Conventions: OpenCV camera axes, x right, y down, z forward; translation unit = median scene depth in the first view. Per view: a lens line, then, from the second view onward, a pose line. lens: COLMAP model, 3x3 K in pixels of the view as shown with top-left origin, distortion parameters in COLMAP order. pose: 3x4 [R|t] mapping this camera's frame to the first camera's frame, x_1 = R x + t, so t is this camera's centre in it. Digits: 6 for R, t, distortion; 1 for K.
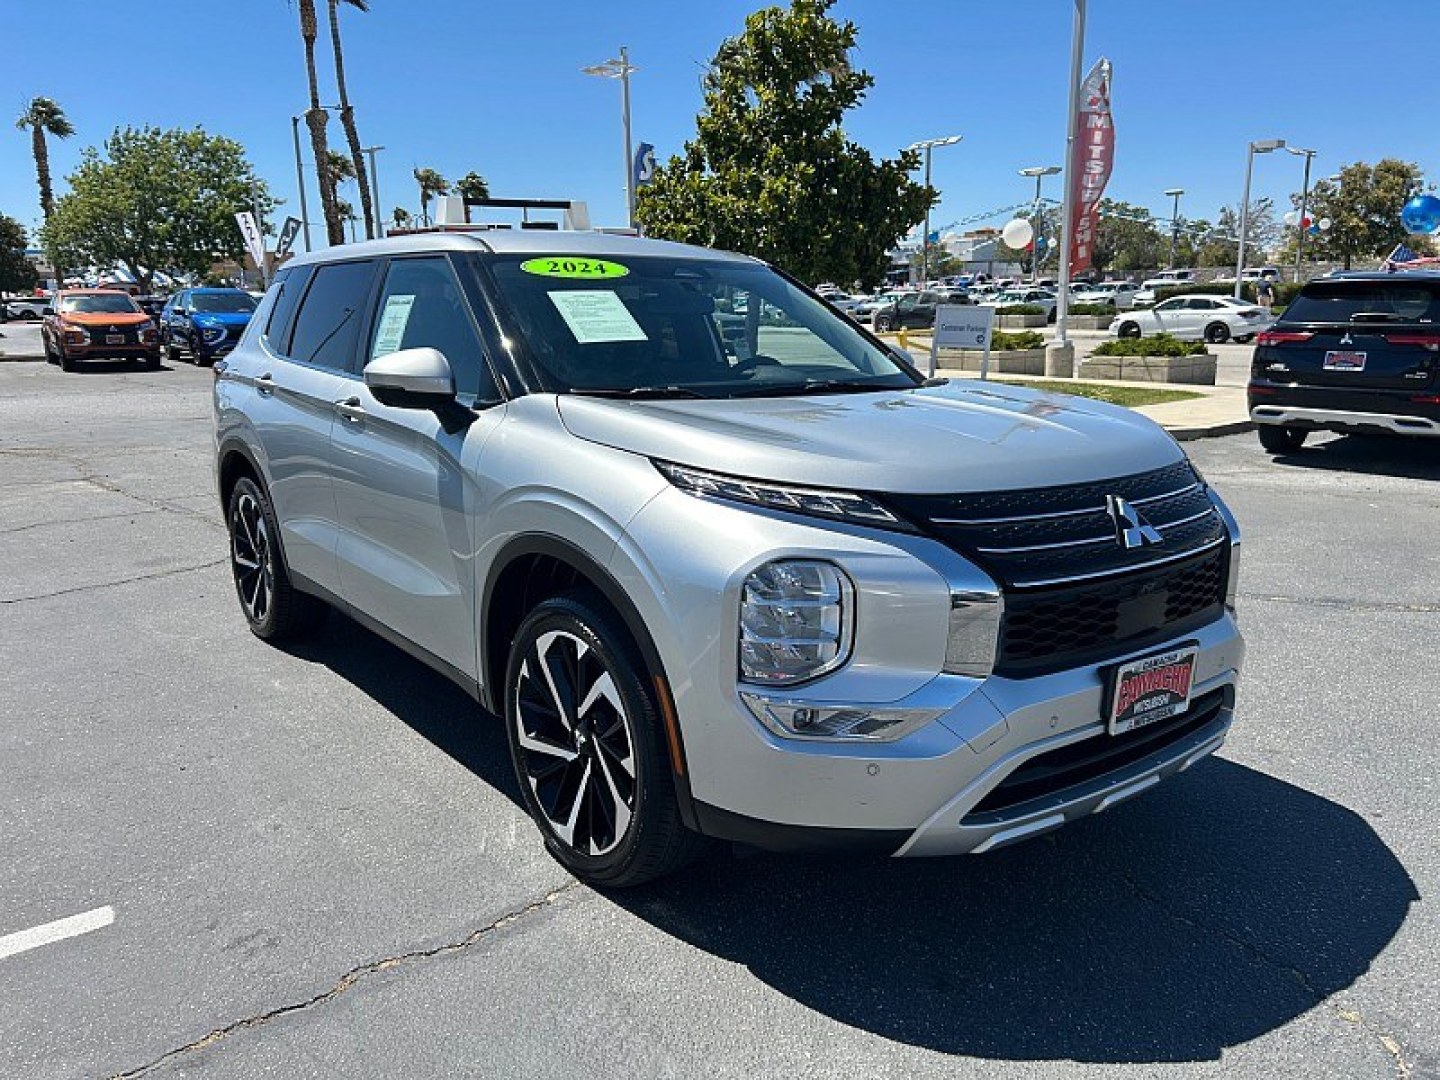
lens RADIAL K [[1108.9, 0, 712.0], [0, 1108.9, 533.5], [0, 0, 1]] dist [0.066293, -0.070726]
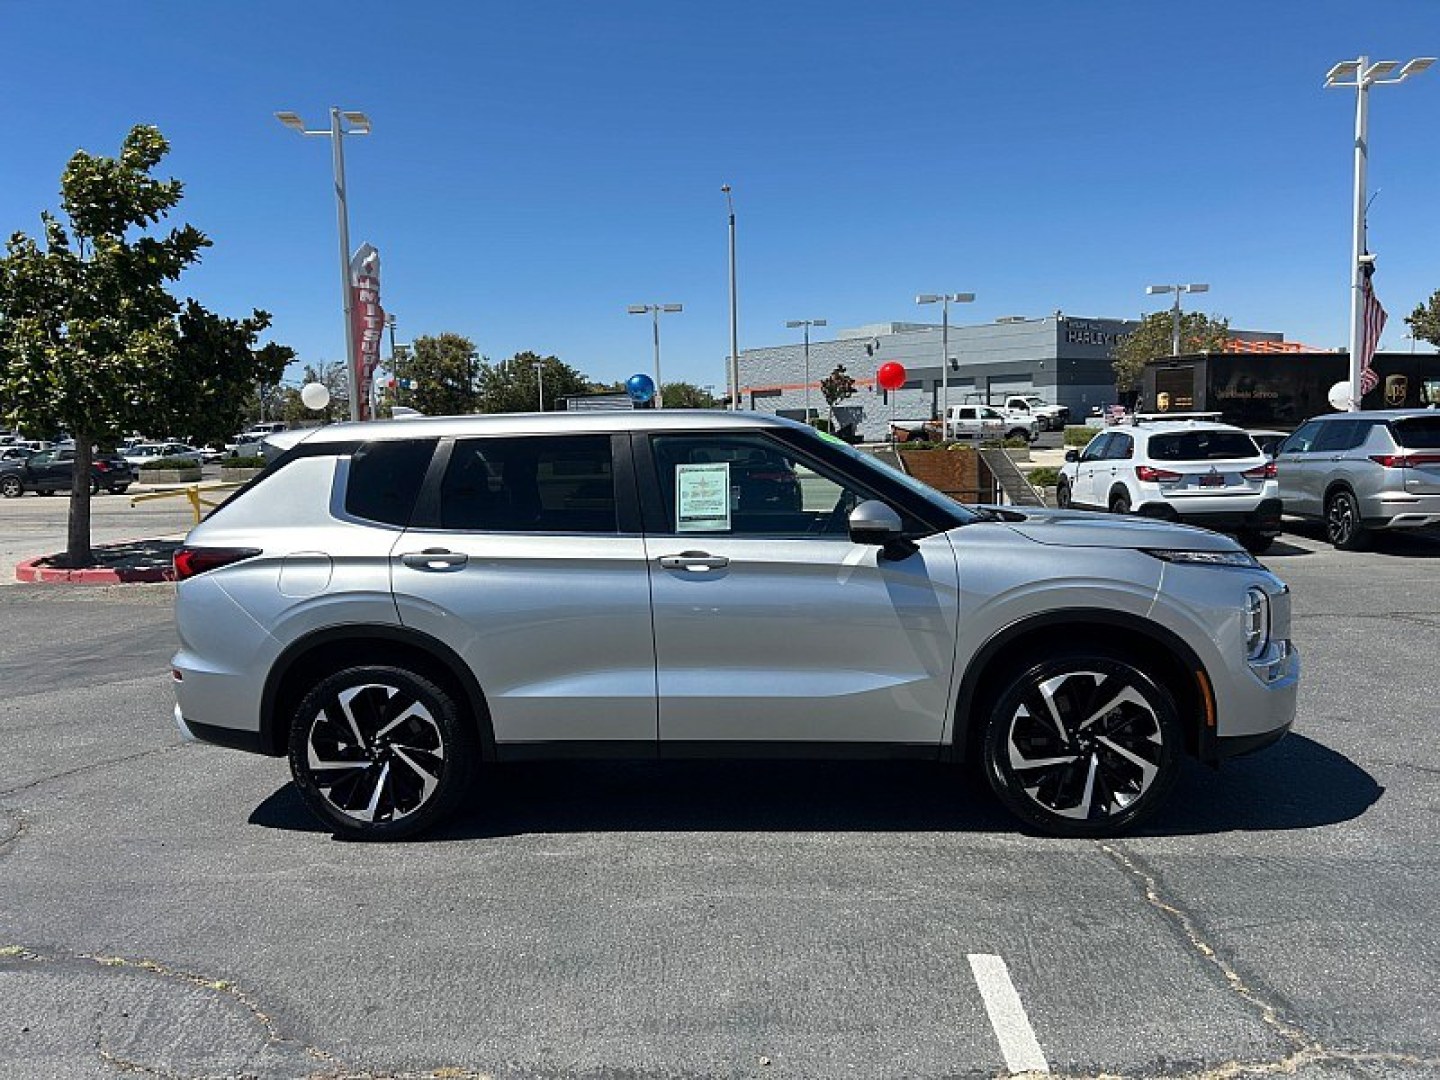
lens RADIAL K [[1108.9, 0, 712.0], [0, 1108.9, 533.5], [0, 0, 1]] dist [0.066293, -0.070726]
pose [[0.684130, -0.077783, 0.725200, -1.407521], [0.172077, 0.983442, -0.056851, -0.087083], [-0.708770, 0.163684, 0.686187, 0.238123]]
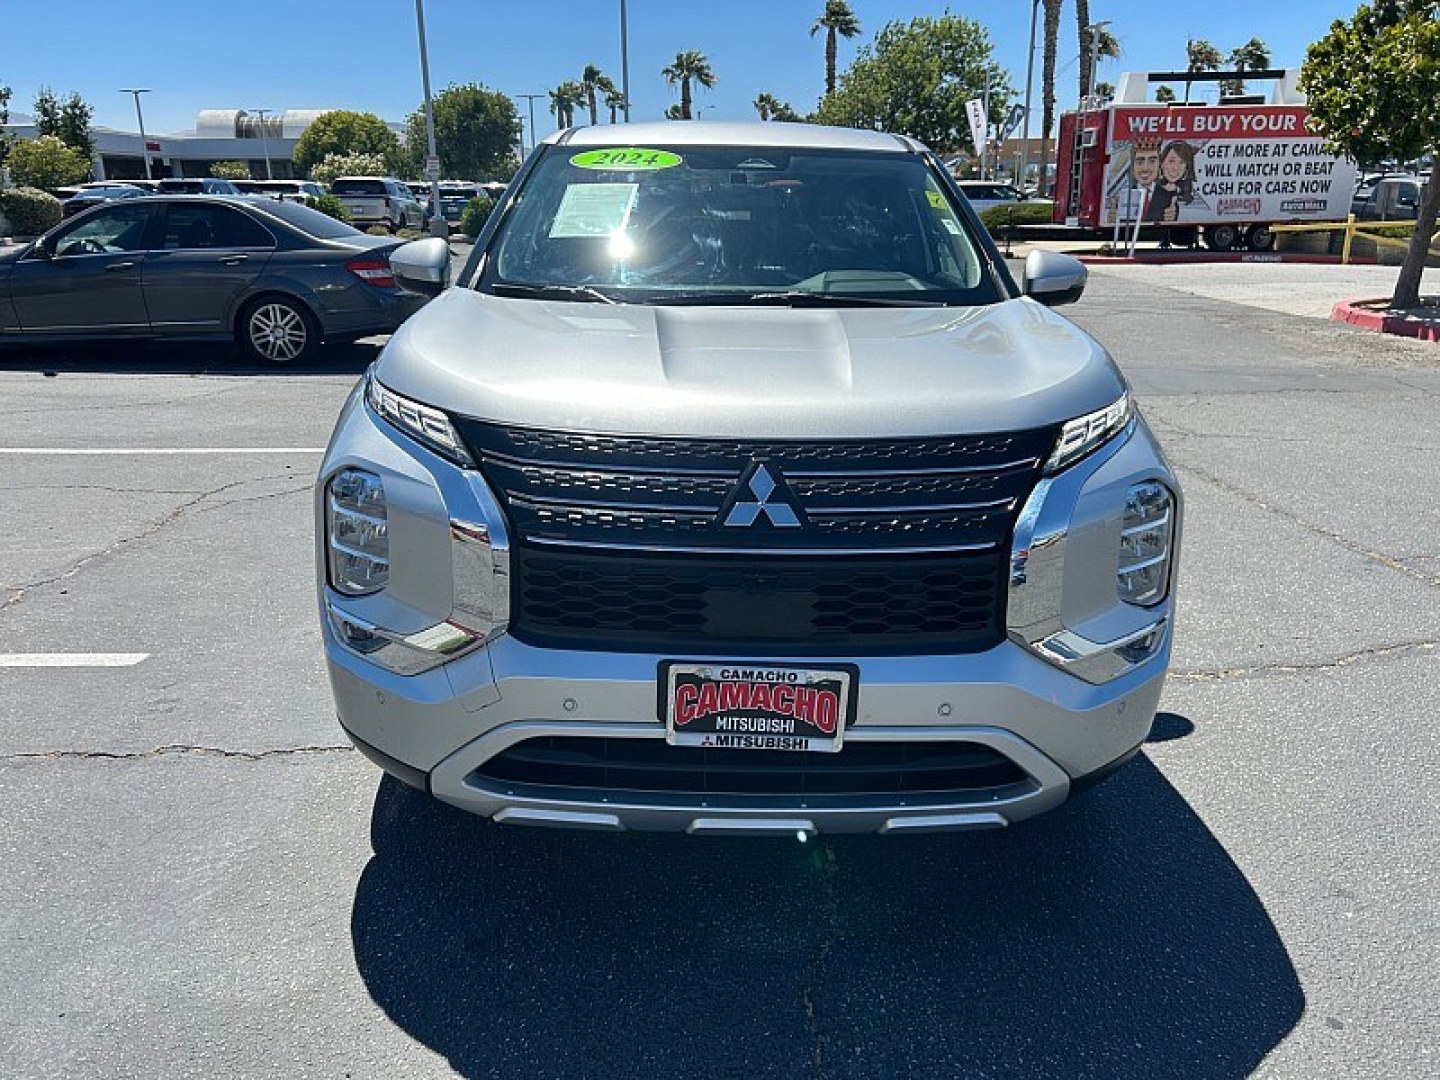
lens RADIAL K [[1108.9, 0, 712.0], [0, 1108.9, 533.5], [0, 0, 1]] dist [0.066293, -0.070726]
pose [[0.795360, 0.185262, -0.577131, 0.564965], [-0.130645, 0.982163, 0.135234, -0.059275], [0.591890, -0.032160, 0.805377, 0.249496]]
